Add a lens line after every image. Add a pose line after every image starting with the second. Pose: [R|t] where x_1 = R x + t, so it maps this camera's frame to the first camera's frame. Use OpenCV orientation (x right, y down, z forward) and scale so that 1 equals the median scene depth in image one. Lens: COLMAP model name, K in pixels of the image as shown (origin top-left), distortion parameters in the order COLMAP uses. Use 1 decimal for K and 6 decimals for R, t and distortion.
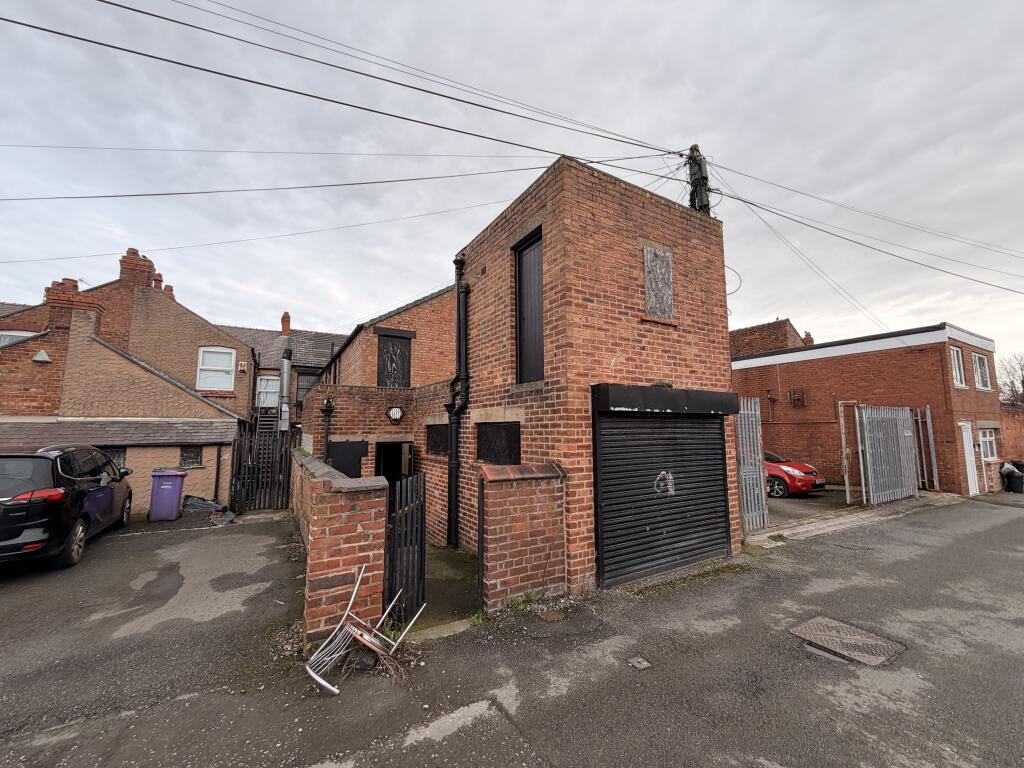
lens RADIAL K [[407.4, 0, 511.2], [0, 407.4, 386.6], [0, 0, 1]] dist [0.000898, -0.000100]
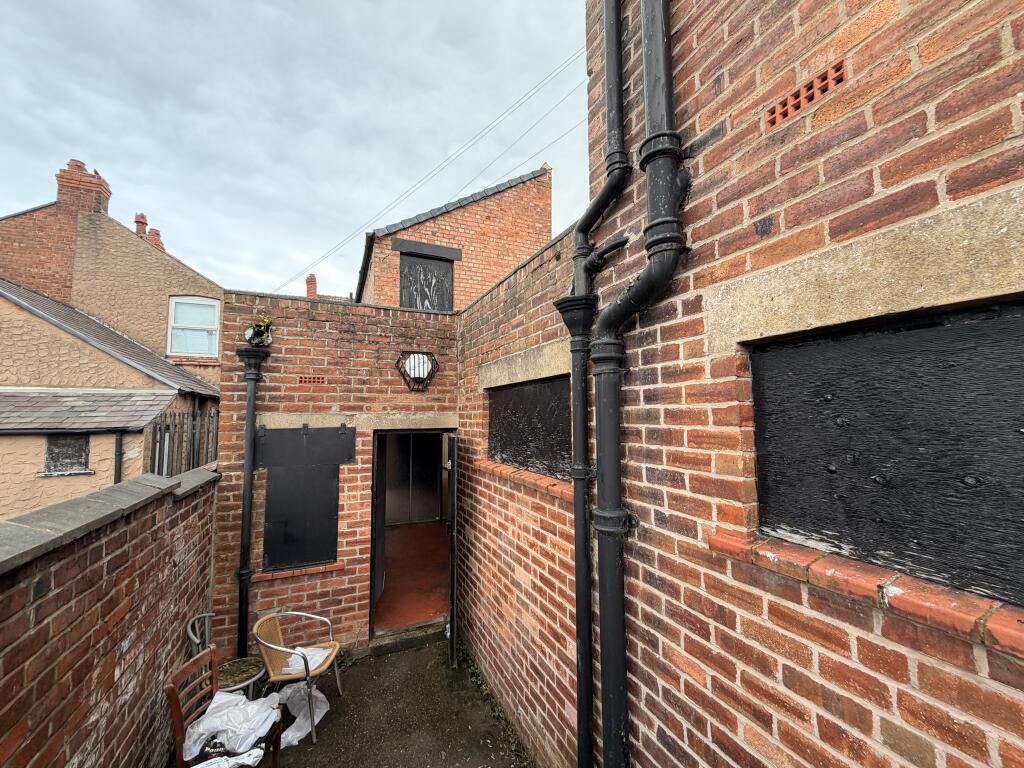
lens RADIAL K [[407.4, 0, 513.1], [0, 407.4, 383.4], [0, 0, 1]] dist [0.000898, -0.000100]
pose [[0.993948, -0.008548, -0.109522, -0.121102], [0.011582, 0.999566, 0.027095, 0.068689], [0.109243, -0.028199, 0.993615, 0.524207]]
